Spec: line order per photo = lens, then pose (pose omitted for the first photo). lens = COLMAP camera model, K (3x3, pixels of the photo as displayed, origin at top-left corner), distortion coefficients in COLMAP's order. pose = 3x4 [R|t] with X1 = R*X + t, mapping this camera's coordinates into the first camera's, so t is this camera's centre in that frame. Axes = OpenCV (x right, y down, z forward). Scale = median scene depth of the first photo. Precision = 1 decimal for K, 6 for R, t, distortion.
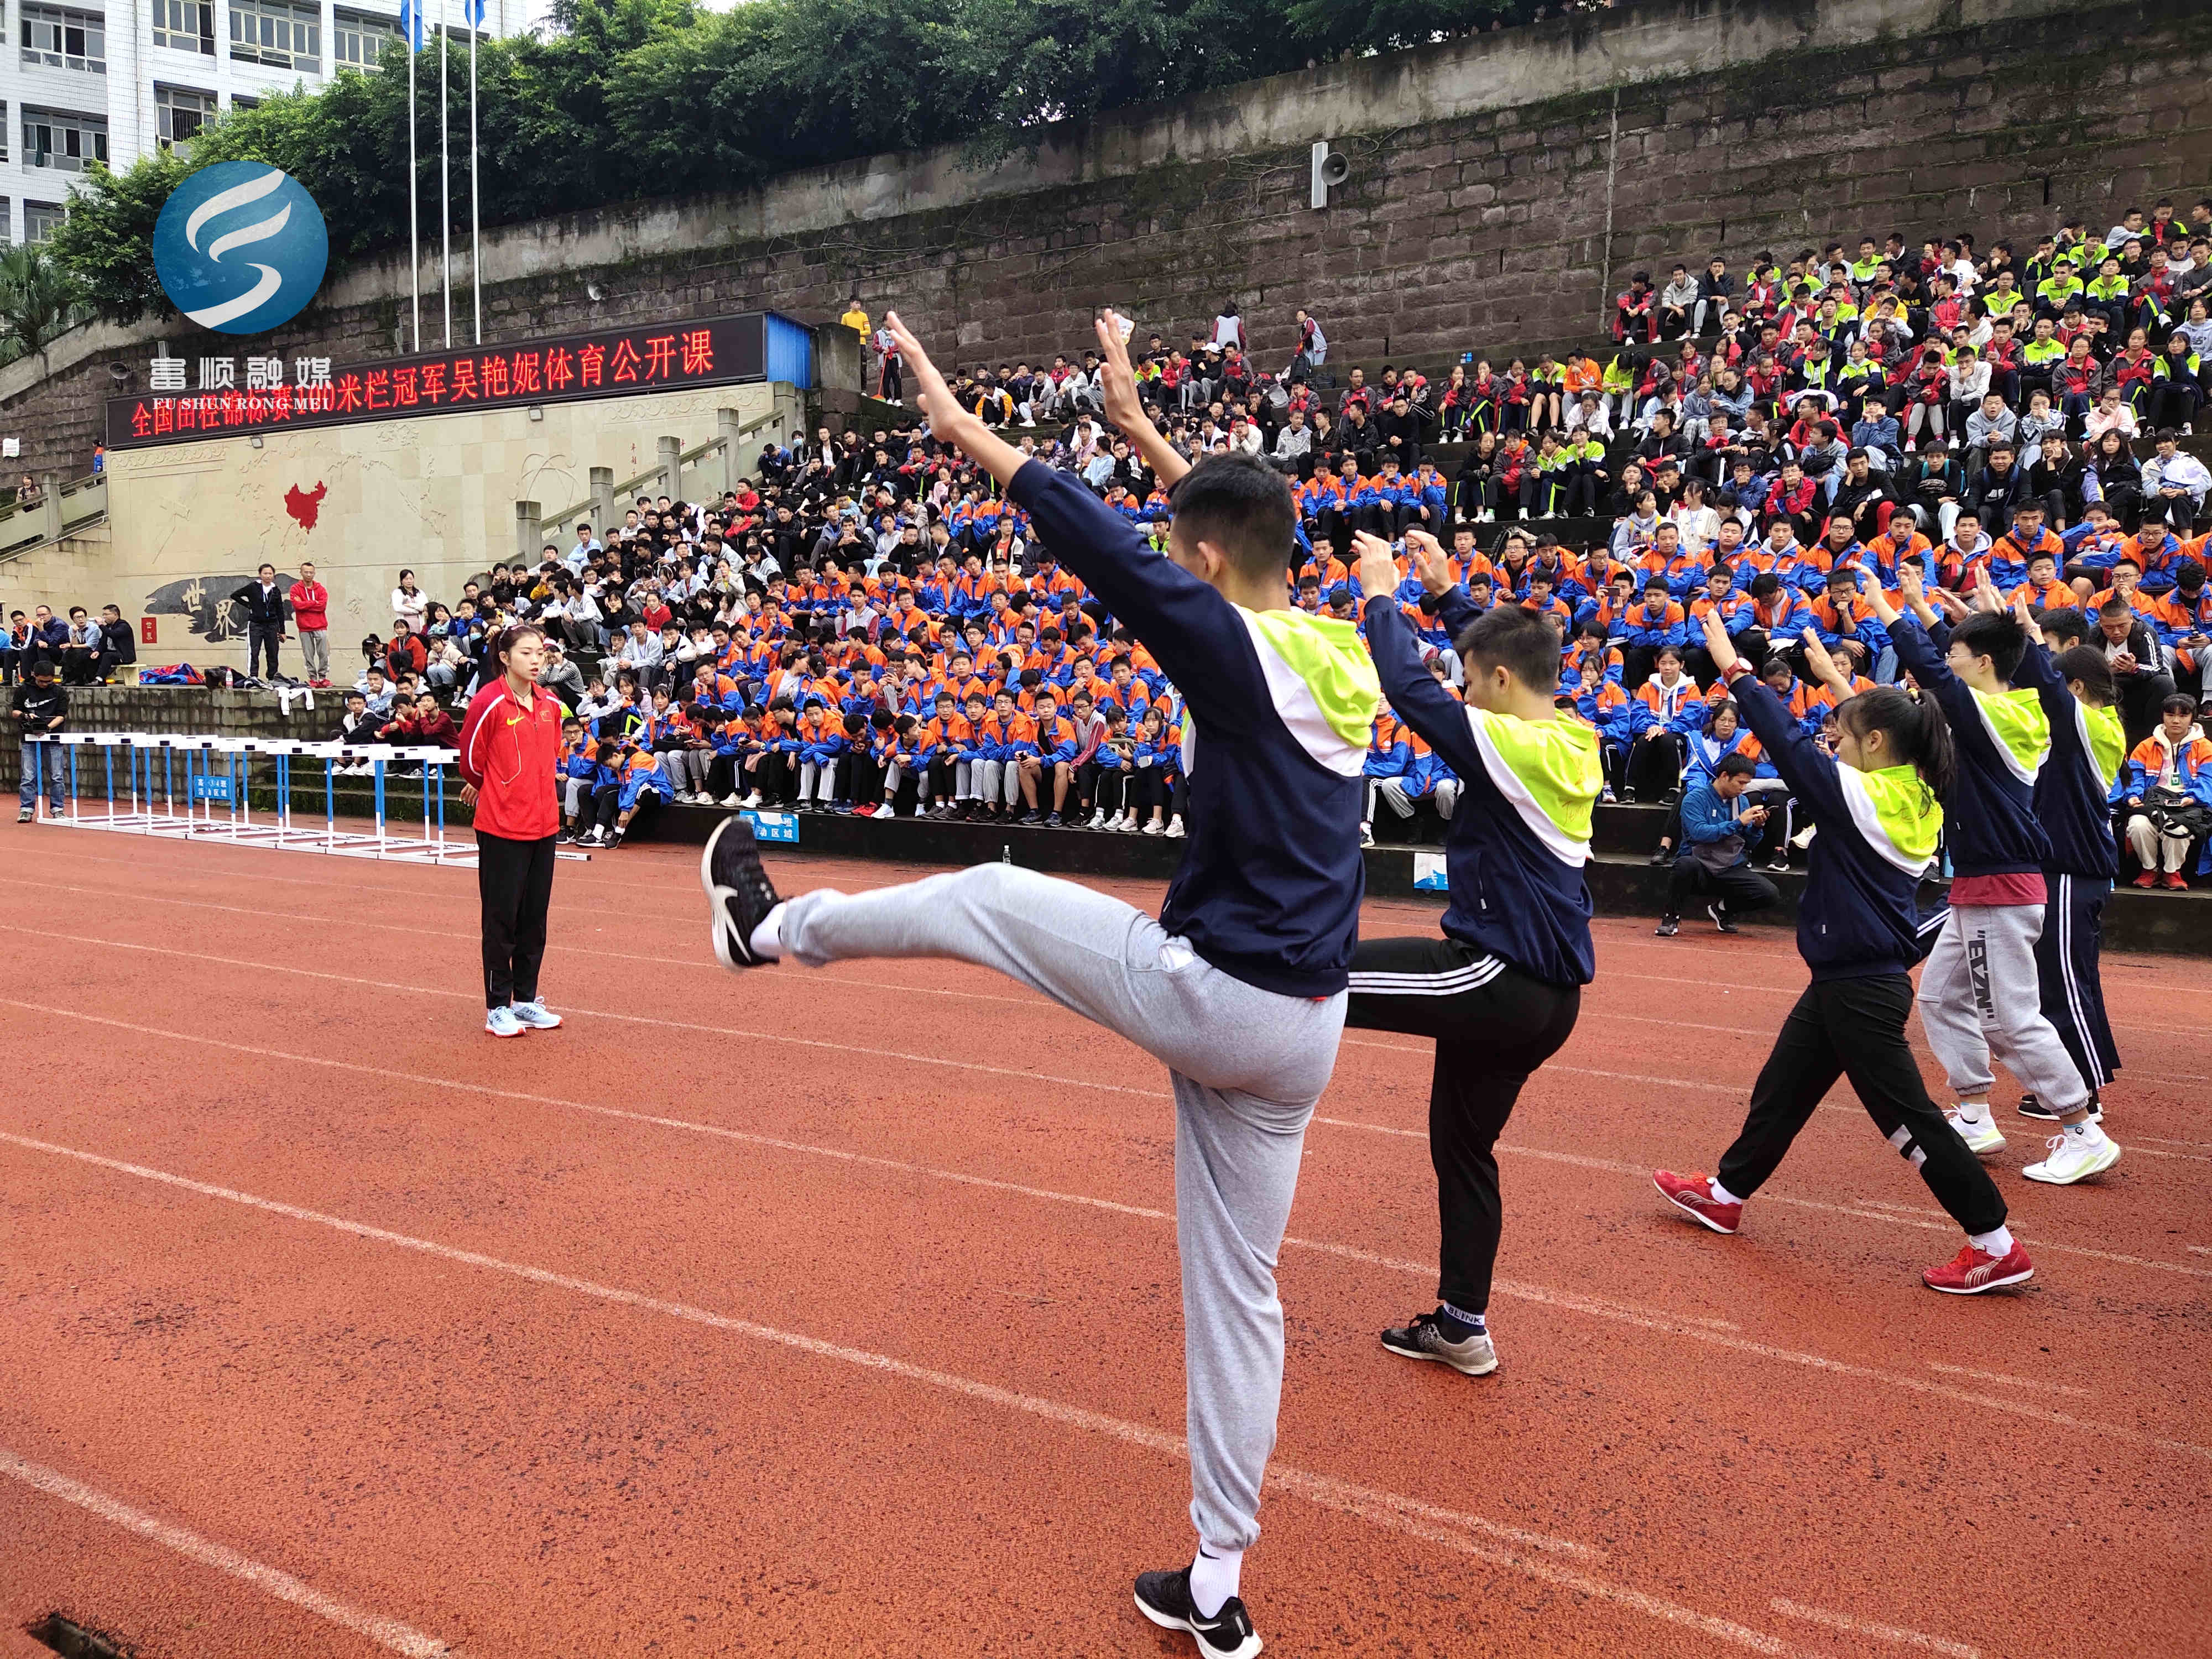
lens RADIAL K [[1638.6, 0, 1100.4], [0, 1638.6, 881.8], [0, 0, 1]] dist [-0.010711, -0.006558]
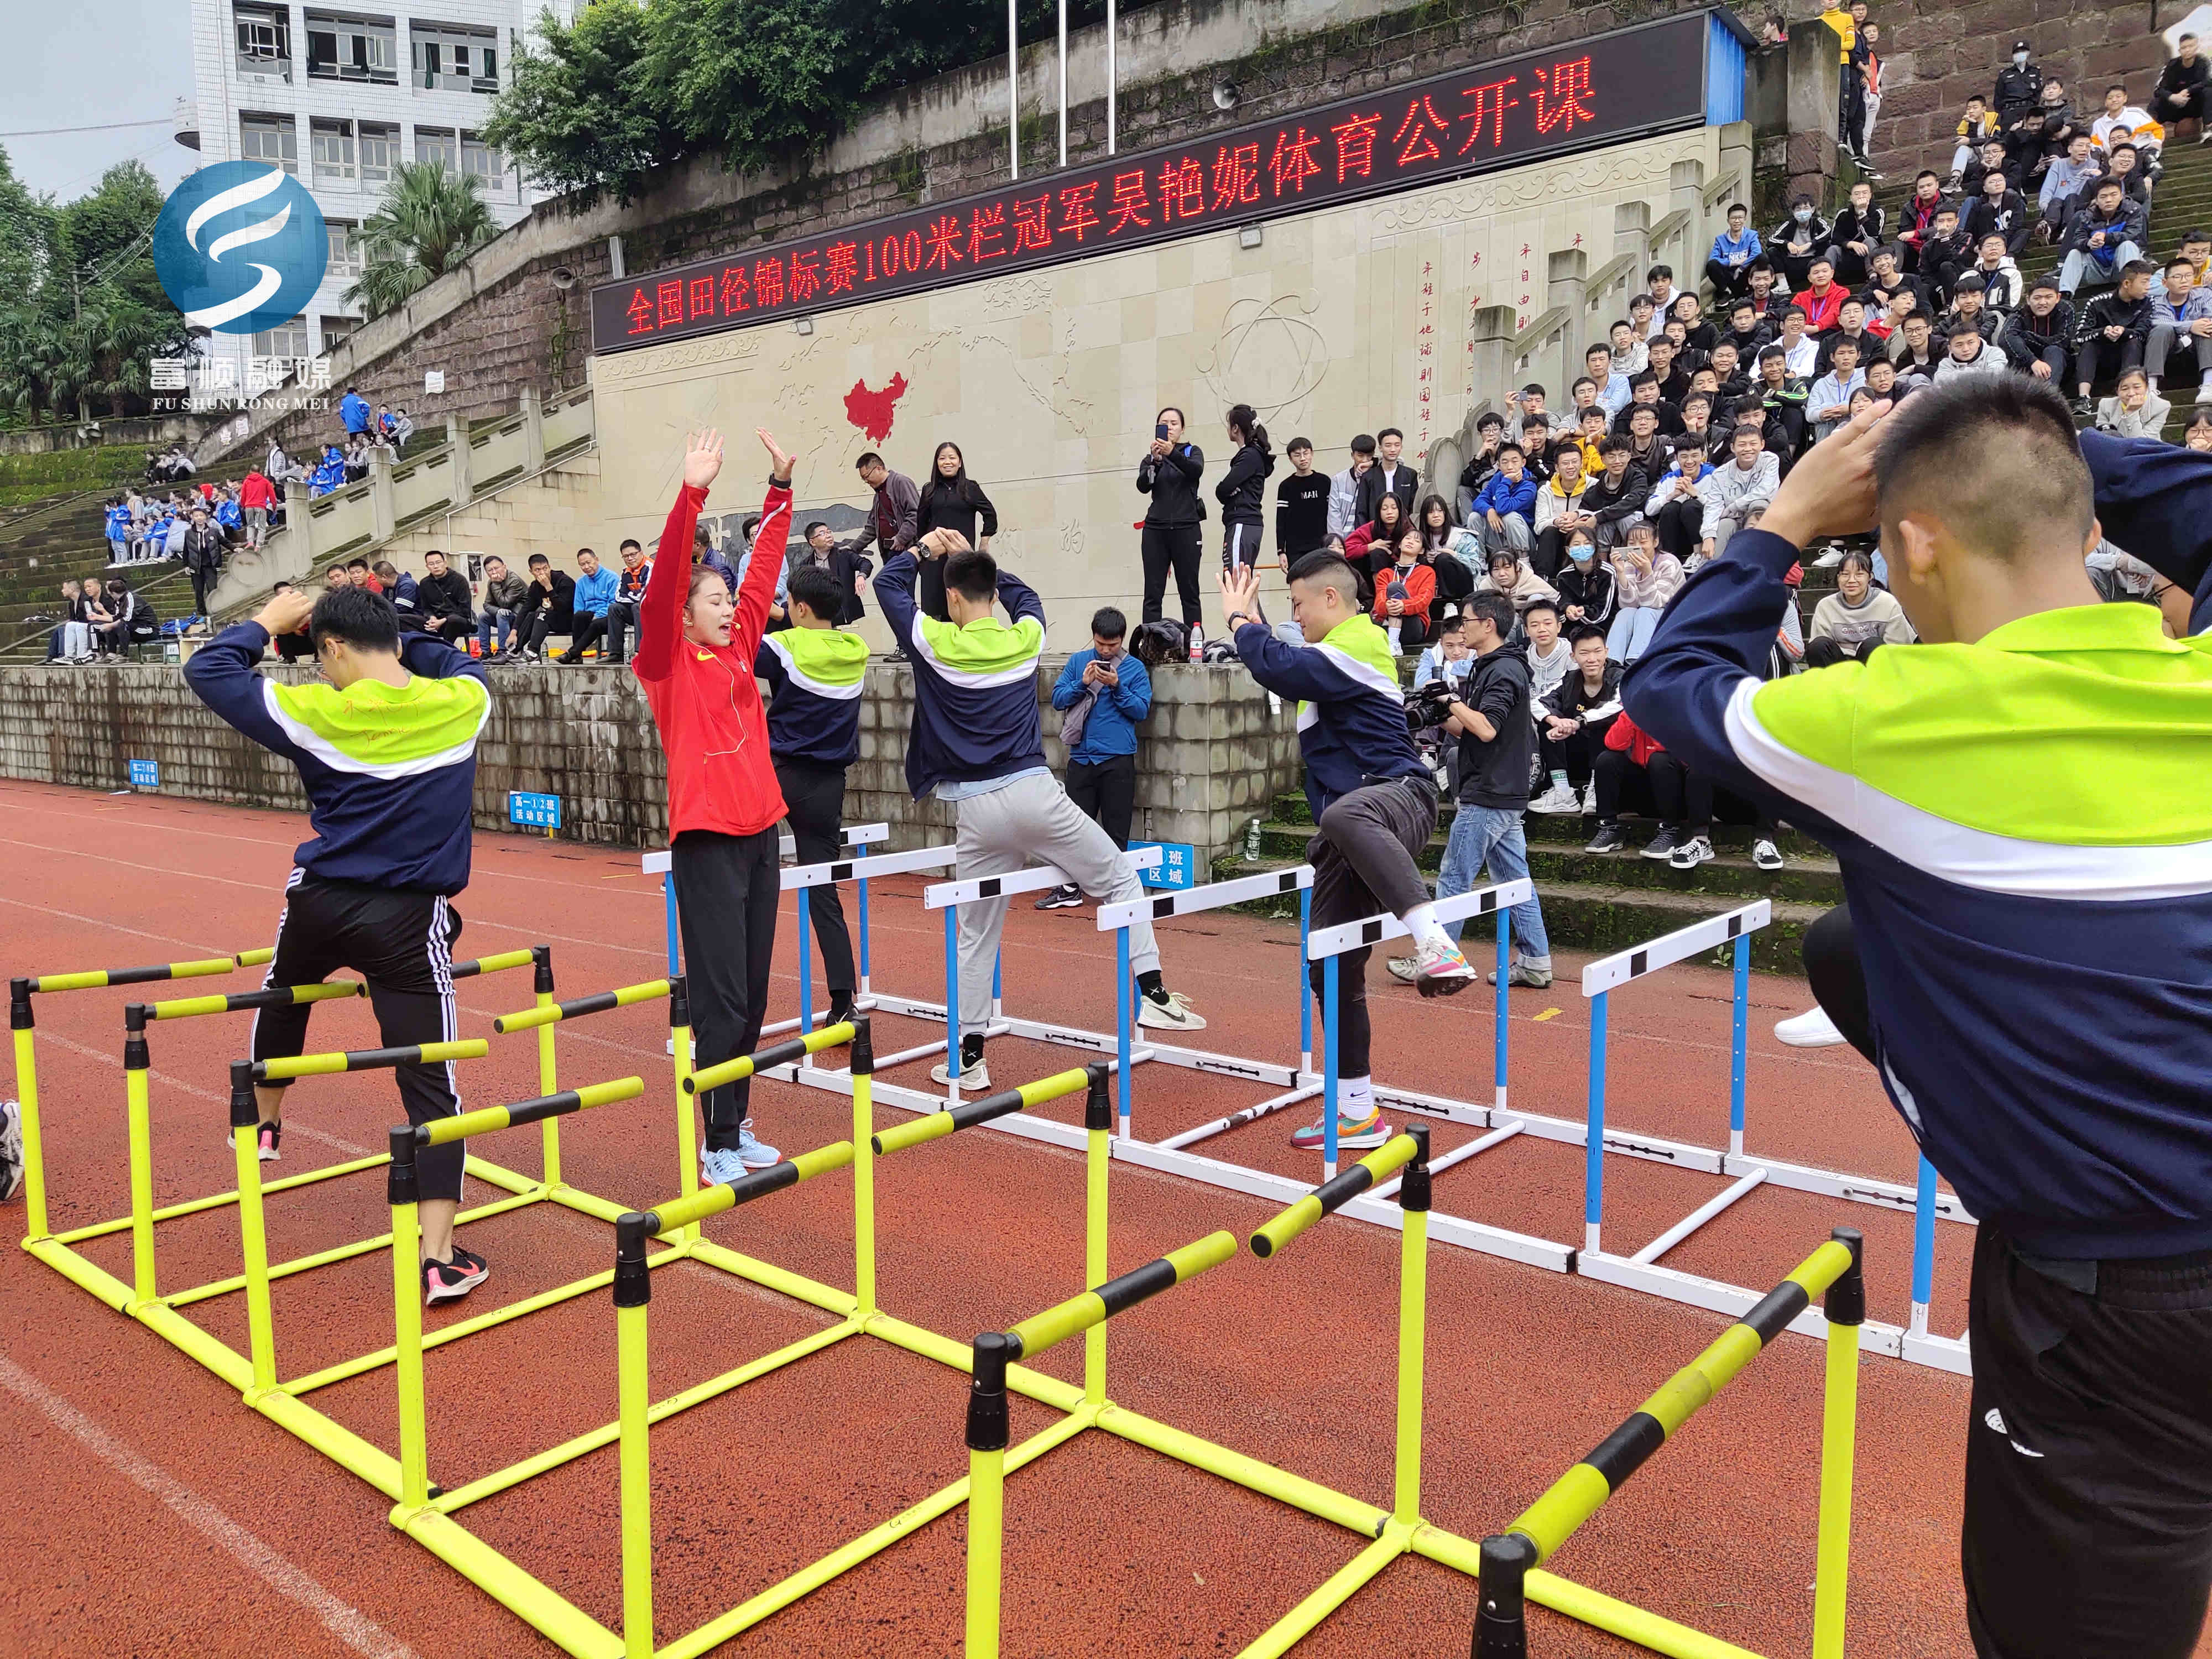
lens RADIAL K [[1619.8, 0, 1106.0], [0, 1619.8, 829.5], [0, 0, 1]] dist [0.184857, -0.281521]
pose [[0.986303, -0.012760, -0.164449, -0.246057], [0.012532, 0.999919, -0.002426, -0.034247], [0.164467, 0.000332, 0.986383, 0.264855]]
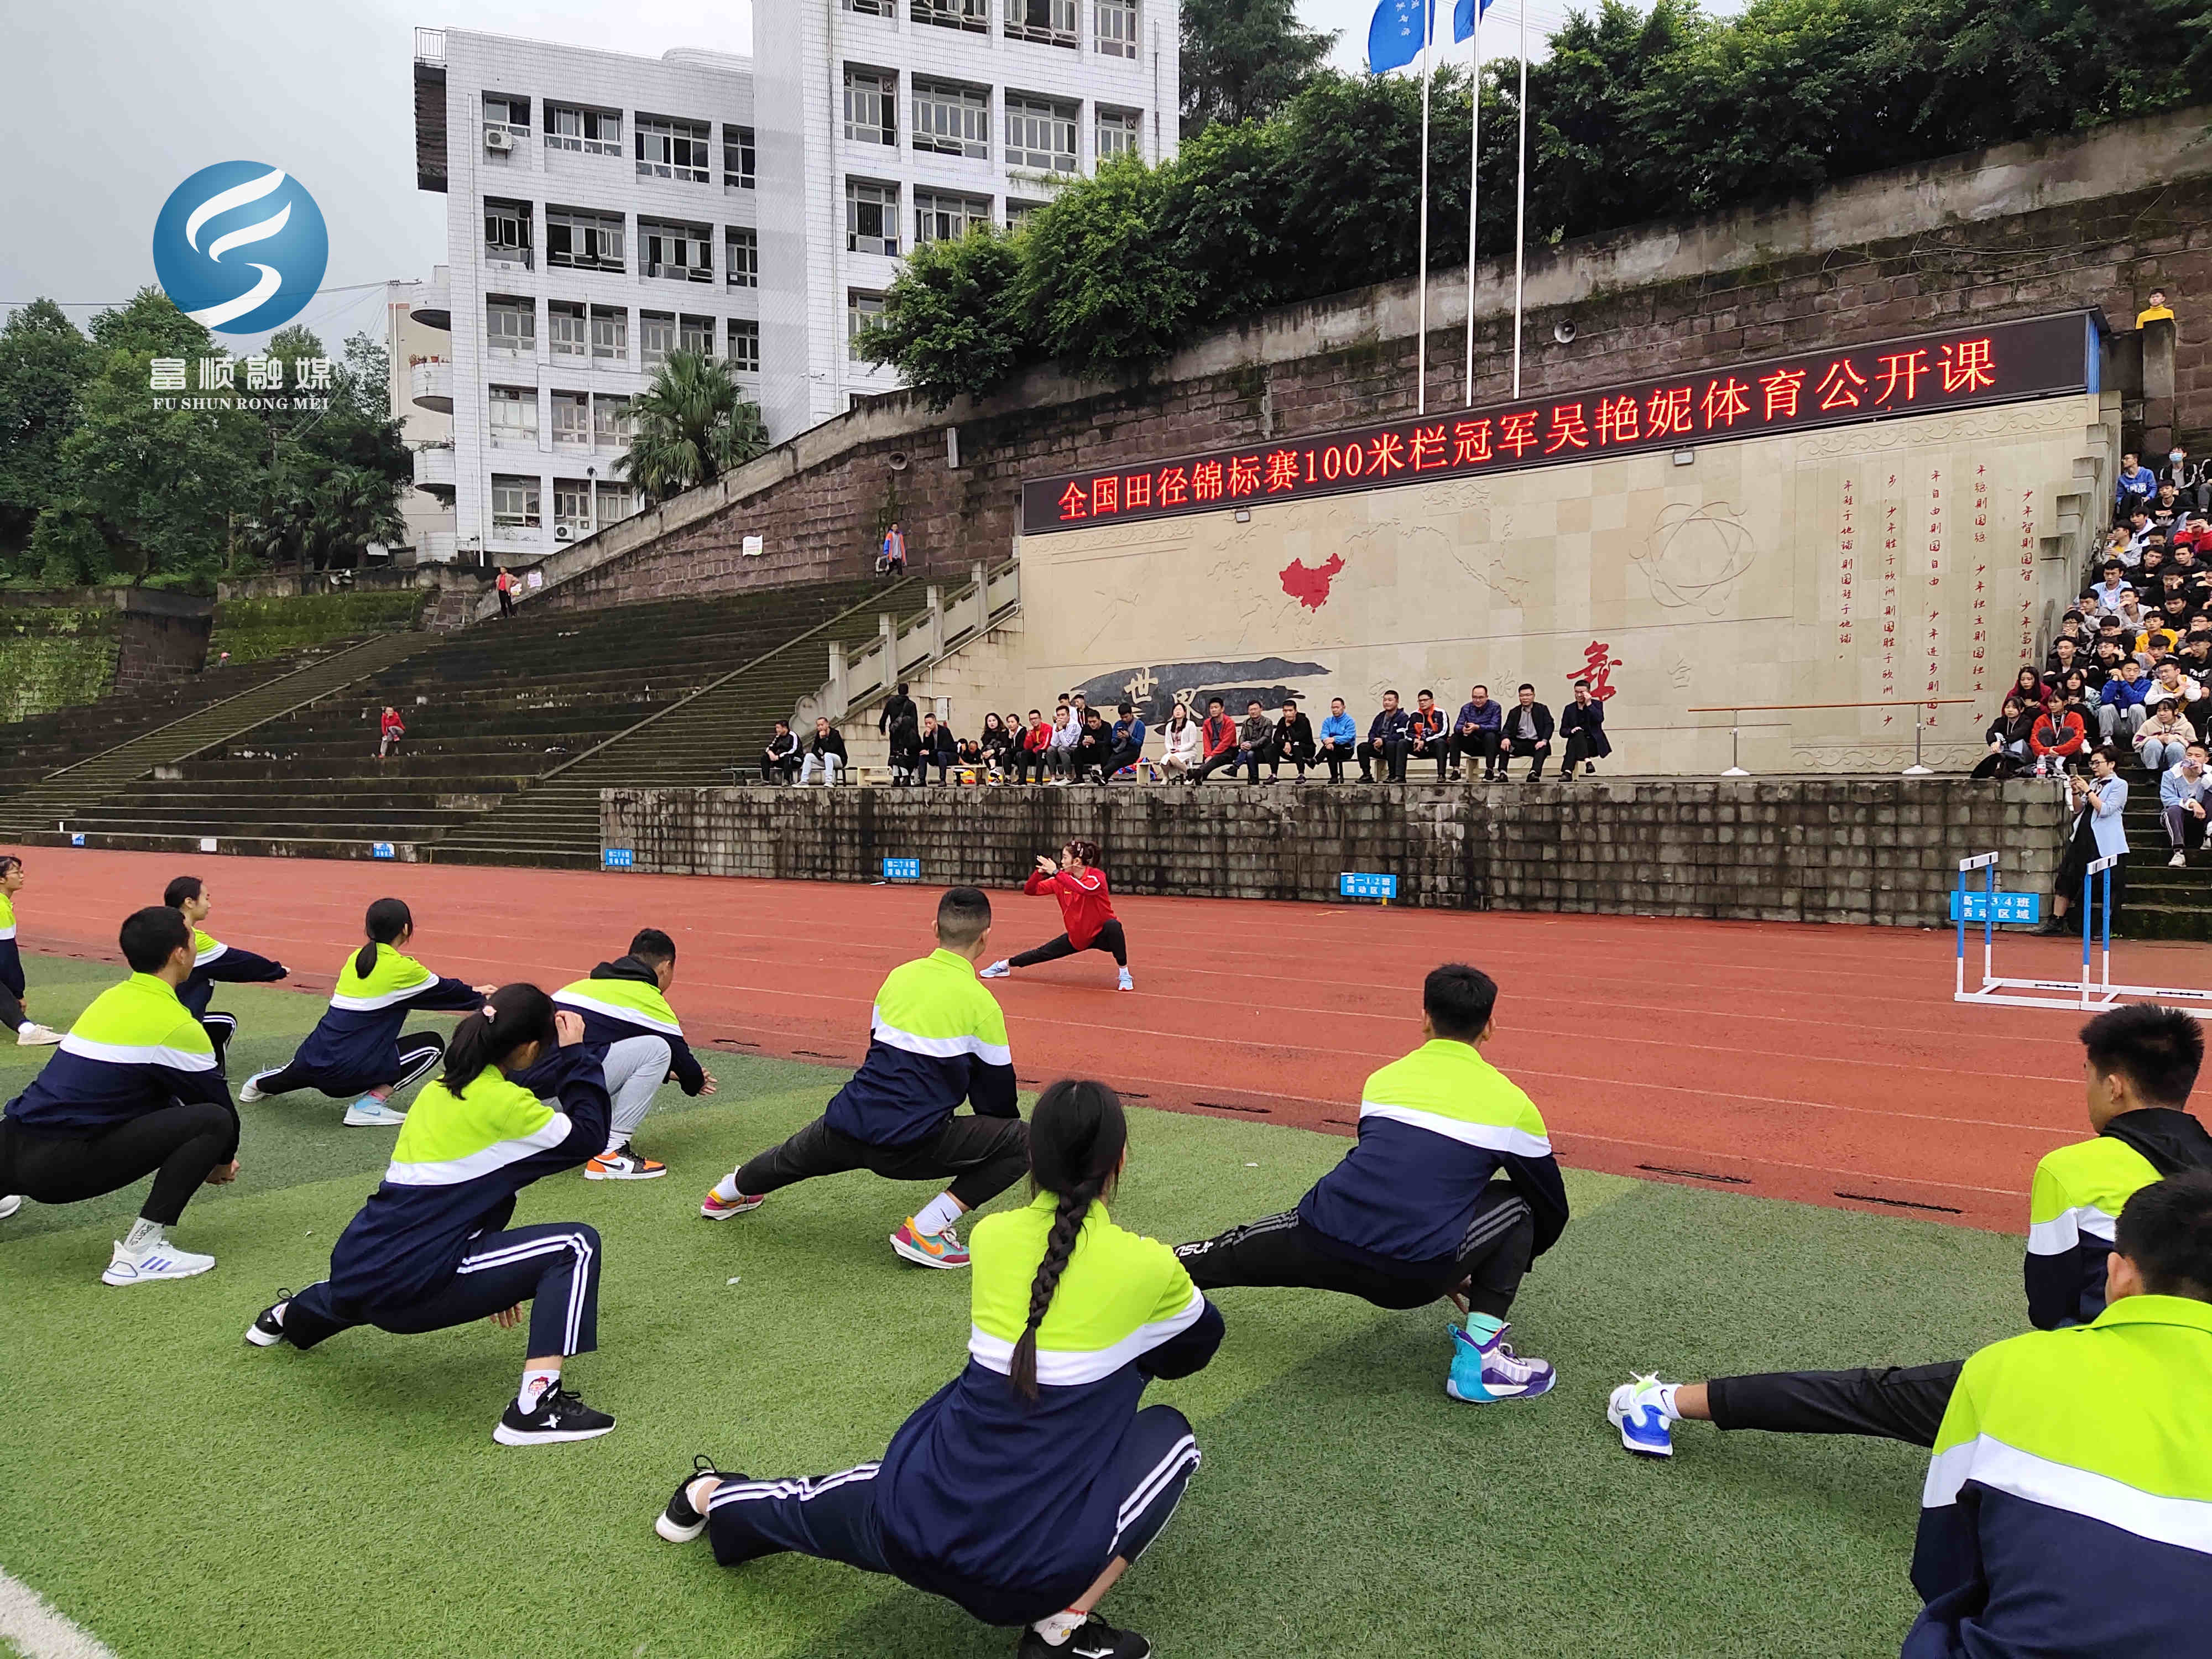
lens RADIAL K [[1632.3, 0, 1106.0], [0, 1632.3, 829.5], [0, 0, 1]] dist [0.122630, -0.159669]
pose [[0.989792, -0.024343, -0.140428, -0.441548], [0.013142, 0.996697, -0.080141, -0.018380], [0.141915, 0.077478, 0.986842, 0.083796]]
